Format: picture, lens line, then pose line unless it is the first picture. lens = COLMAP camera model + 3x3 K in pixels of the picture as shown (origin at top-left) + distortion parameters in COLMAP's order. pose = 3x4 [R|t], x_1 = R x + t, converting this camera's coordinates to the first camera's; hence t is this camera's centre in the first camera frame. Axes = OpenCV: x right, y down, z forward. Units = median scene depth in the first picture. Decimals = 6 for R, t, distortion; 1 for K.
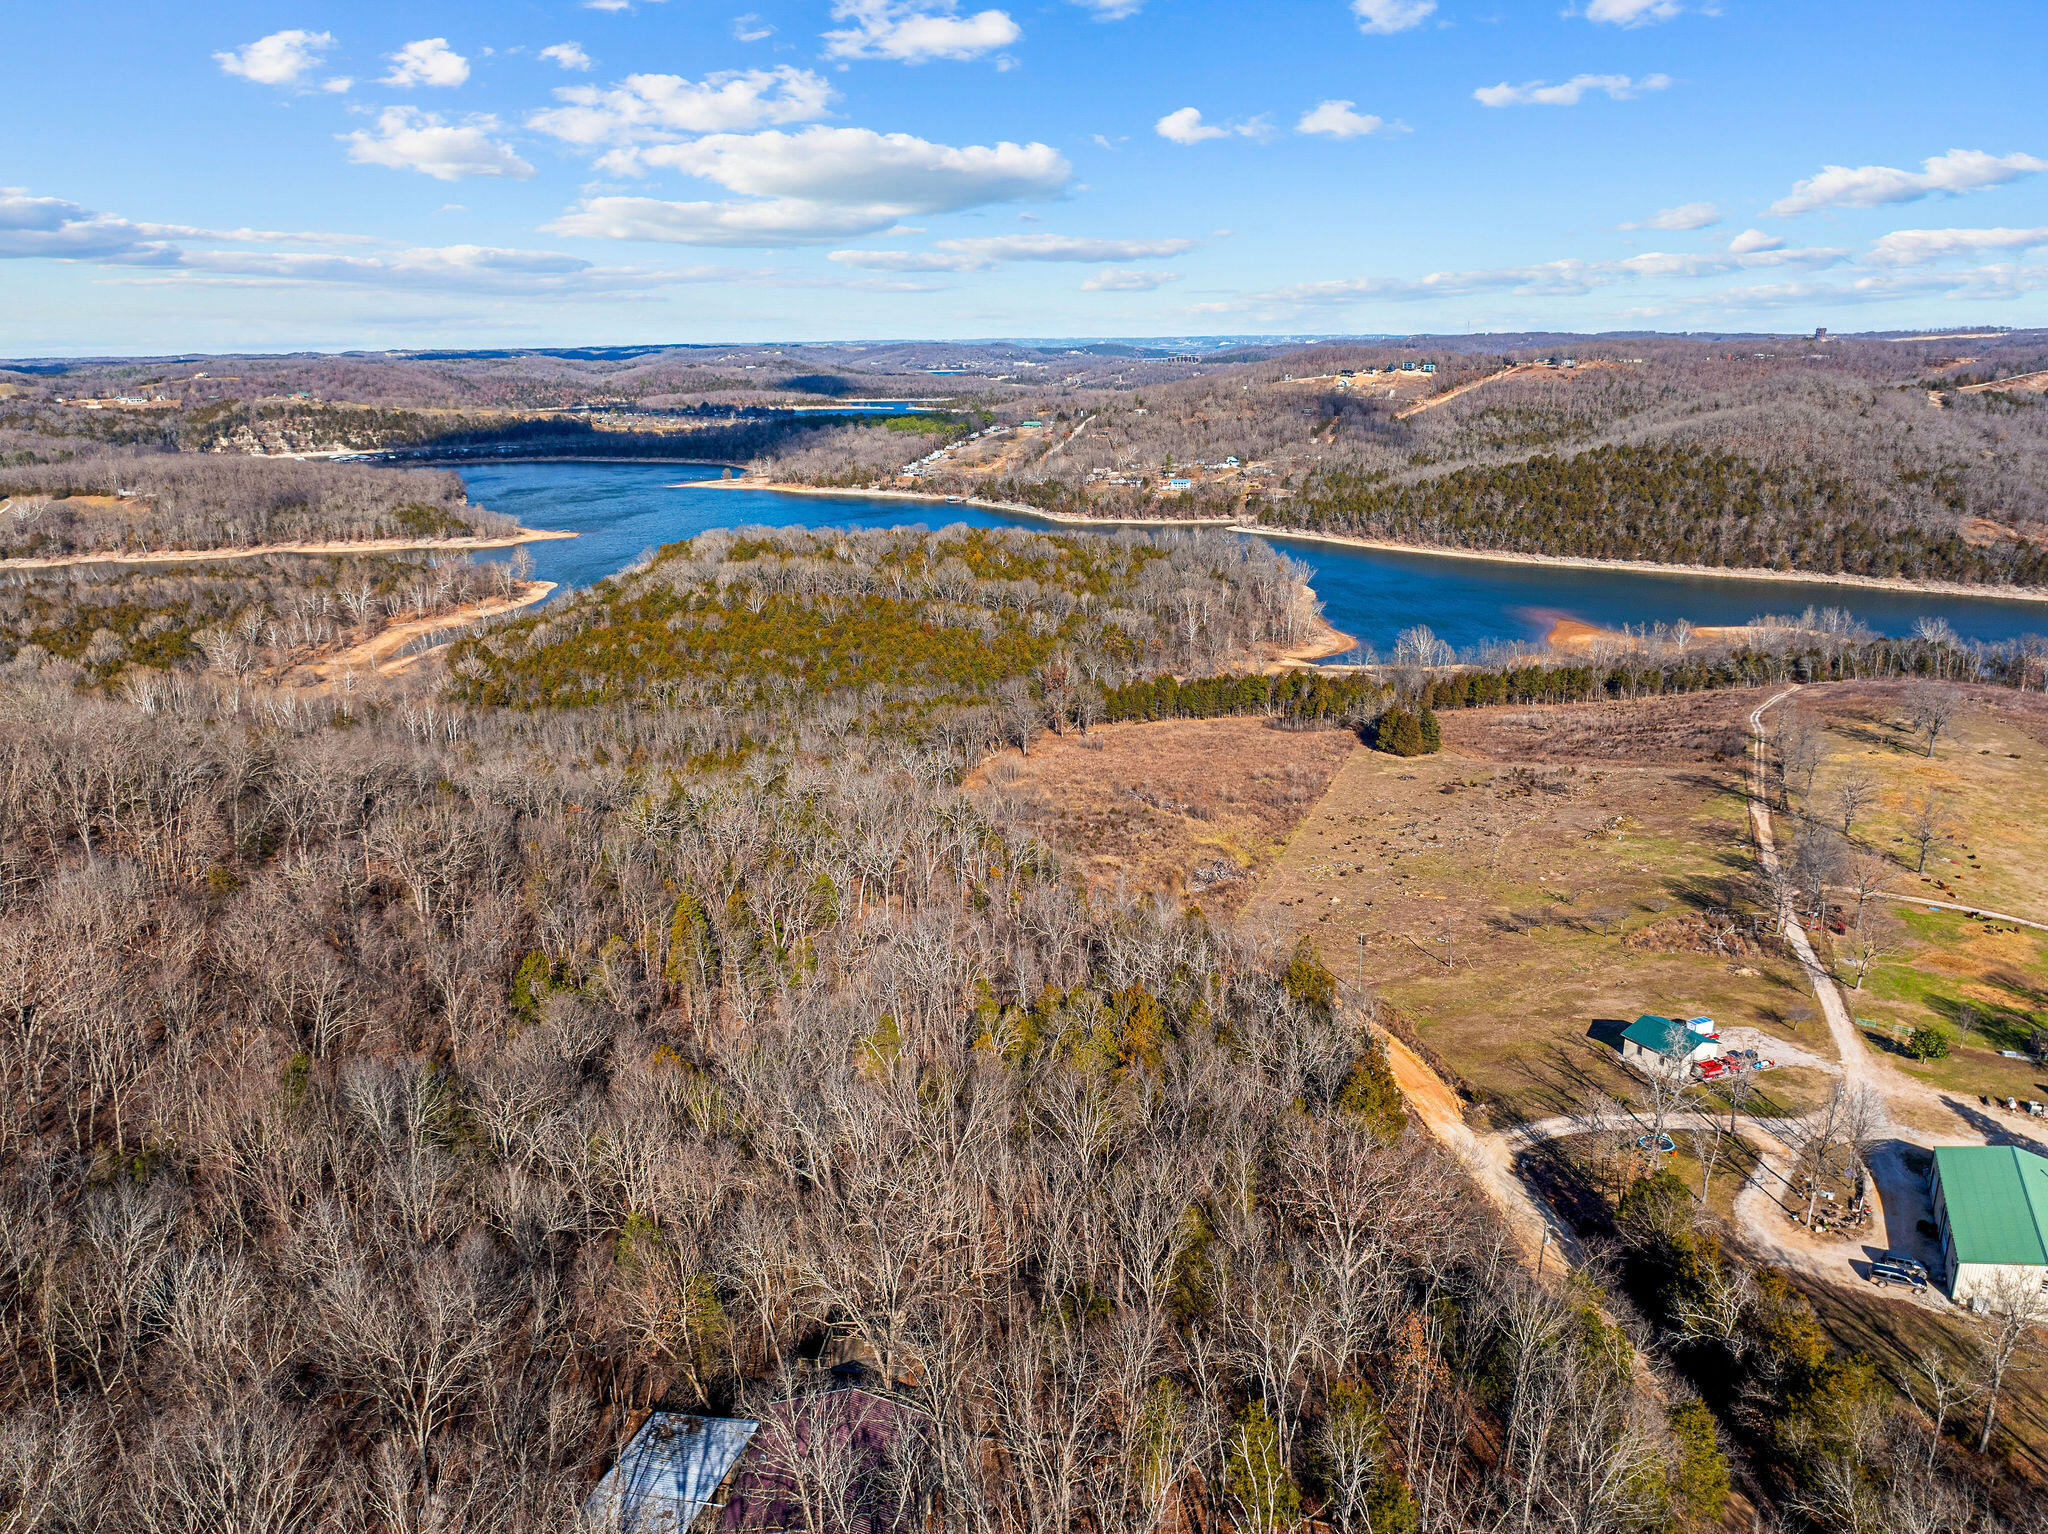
lens RADIAL K [[1443.2, 0, 1031.8], [0, 1443.2, 774.4], [0, 0, 1]] dist [-0.042769, 0.005891]
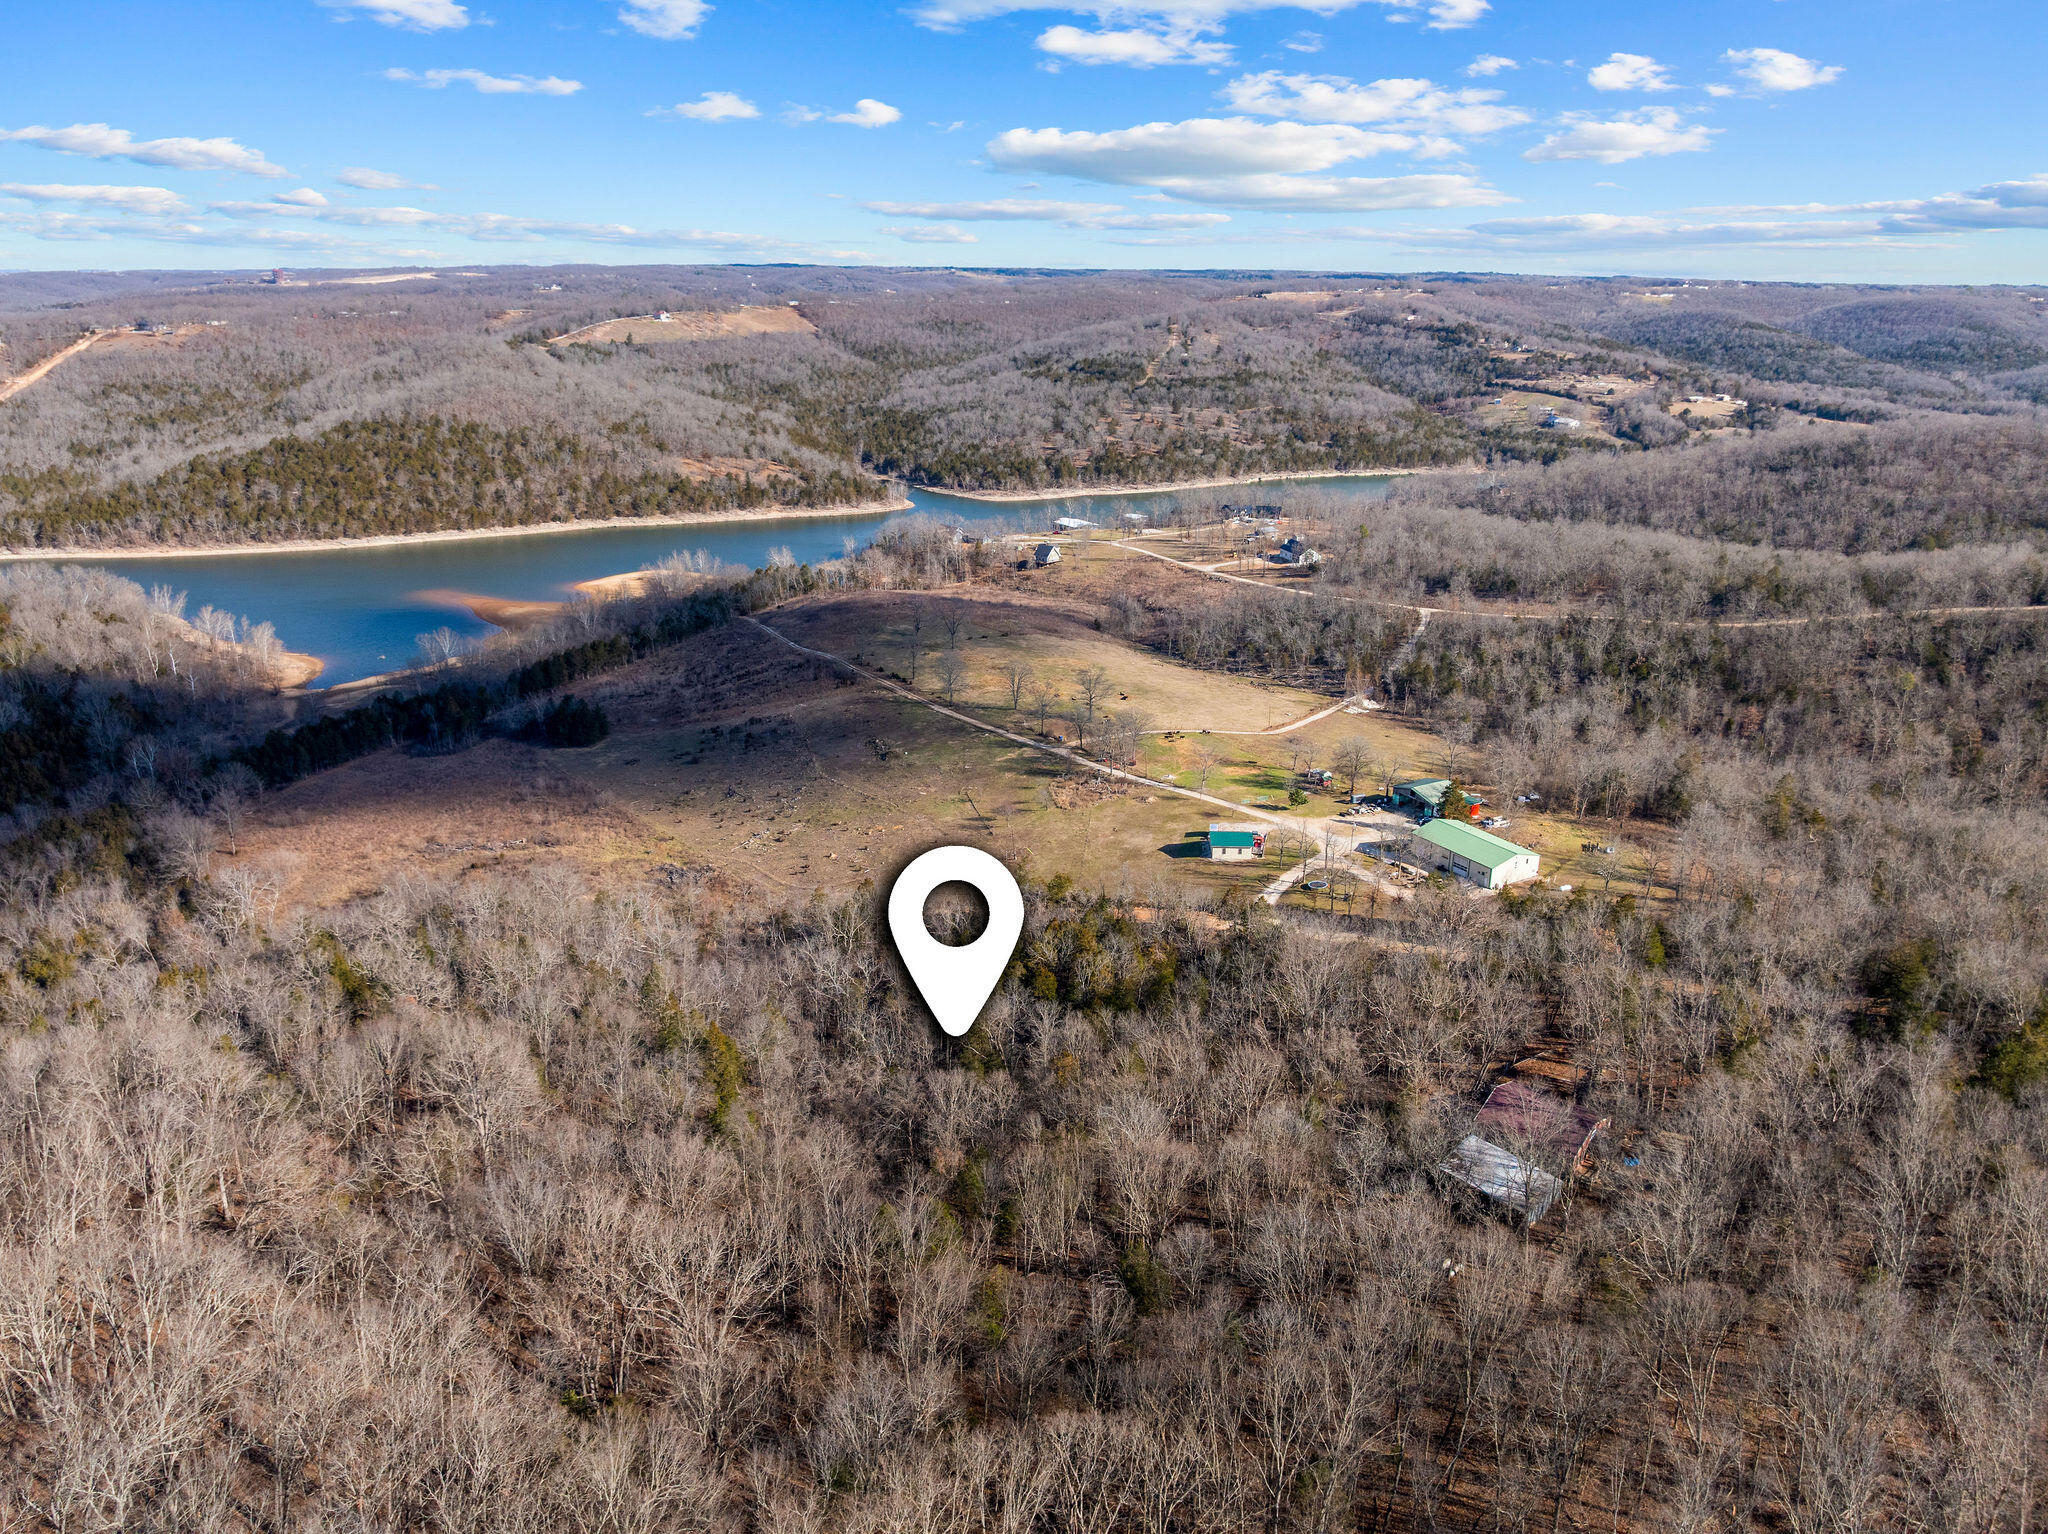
lens RADIAL K [[1441.2, 0, 1030.5], [0, 1441.2, 771.7], [0, 0, 1]] dist [-0.021278, -0.038641]
pose [[0.544492, -0.263424, 0.796327, -0.201673], [0.229142, 0.960004, 0.160892, -0.043117], [-0.806860, 0.094867, 0.583076, 0.042374]]
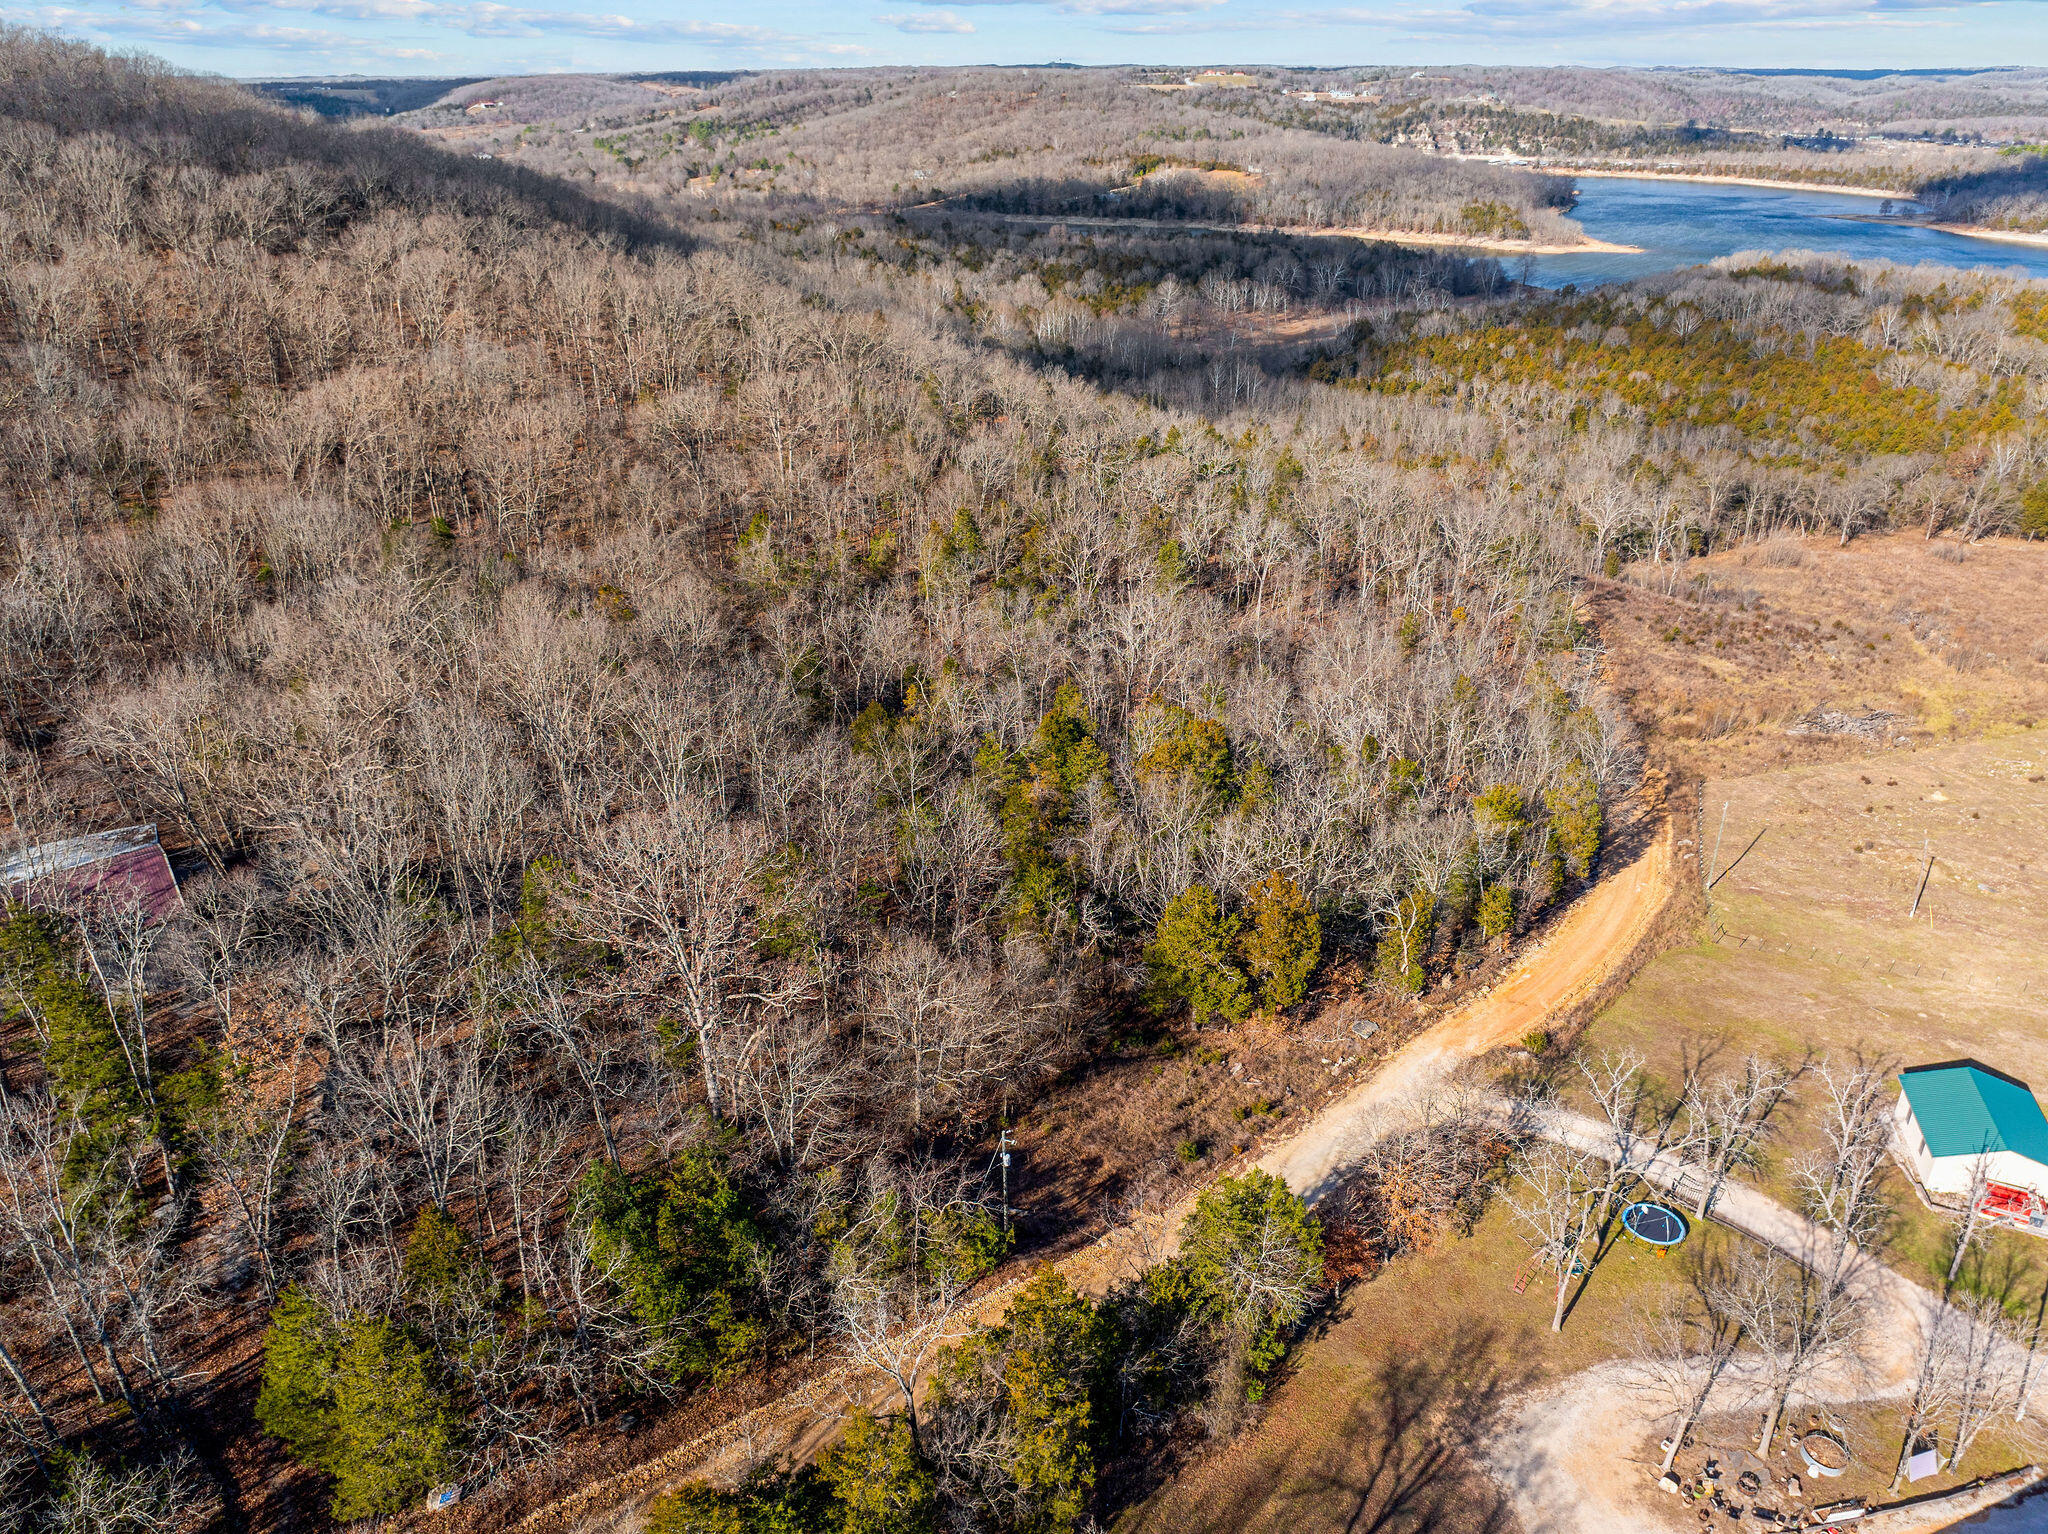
lens RADIAL K [[1451.1, 0, 1024.0], [0, 1451.1, 767.0], [0, 0, 1]] dist [-0.074413, 0.046023]
pose [[0.696286, 0.320272, -0.642349, 0.100900], [-0.208486, 0.946589, 0.245972, 0.001086], [0.686819, -0.037345, 0.725869, 0.078276]]
